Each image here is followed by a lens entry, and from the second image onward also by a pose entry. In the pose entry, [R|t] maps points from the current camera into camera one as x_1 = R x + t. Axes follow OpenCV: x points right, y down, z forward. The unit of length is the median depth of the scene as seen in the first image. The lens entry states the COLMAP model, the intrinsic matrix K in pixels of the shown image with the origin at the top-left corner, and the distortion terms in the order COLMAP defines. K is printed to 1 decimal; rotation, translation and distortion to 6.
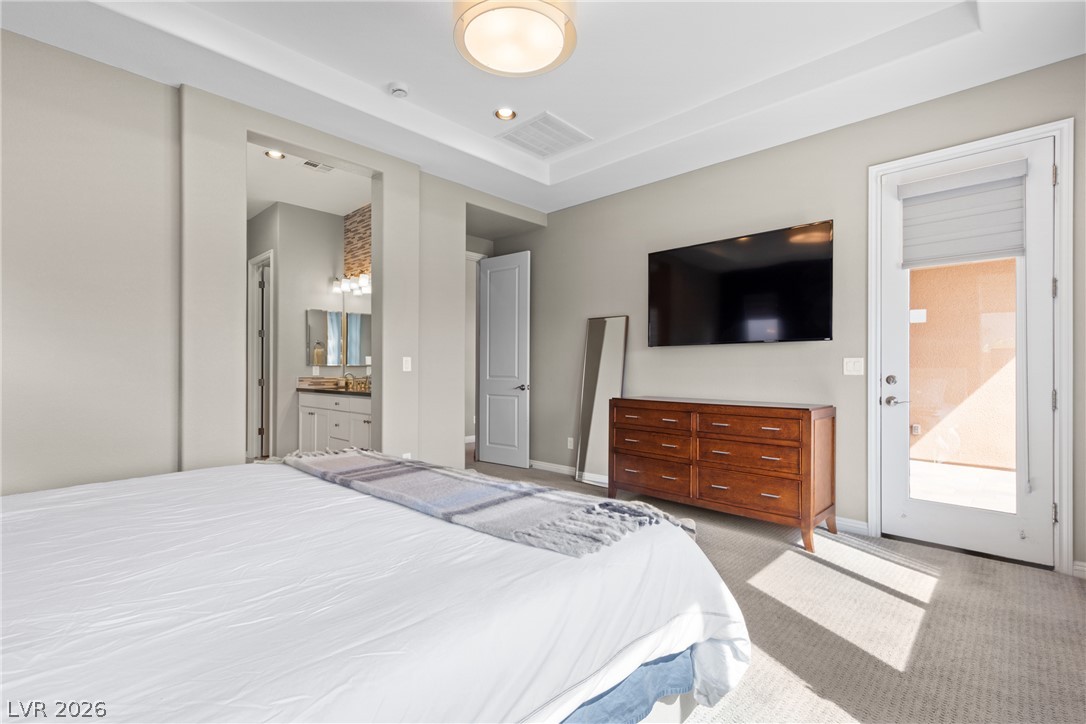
lens RADIAL K [[494.1, 0, 541.9], [0, 494.1, 367.4], [0, 0, 1]] dist [0.009117, -0.001739]
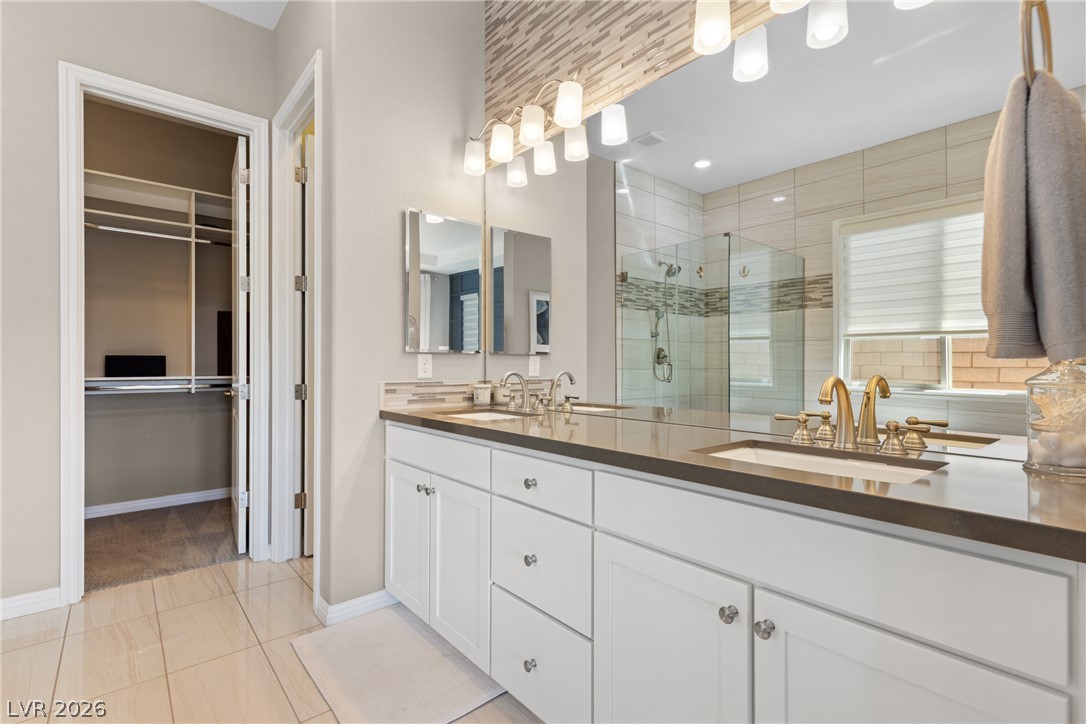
lens RADIAL K [[494.1, 0, 543.9], [0, 494.1, 363.8], [0, 0, 1]] dist [0.009117, -0.001739]
pose [[0.994671, -0.000743, -0.103101, -0.316740], [0.000901, 0.999999, 0.001479, 0.004565], [0.103100, -0.001564, 0.994670, 0.607025]]
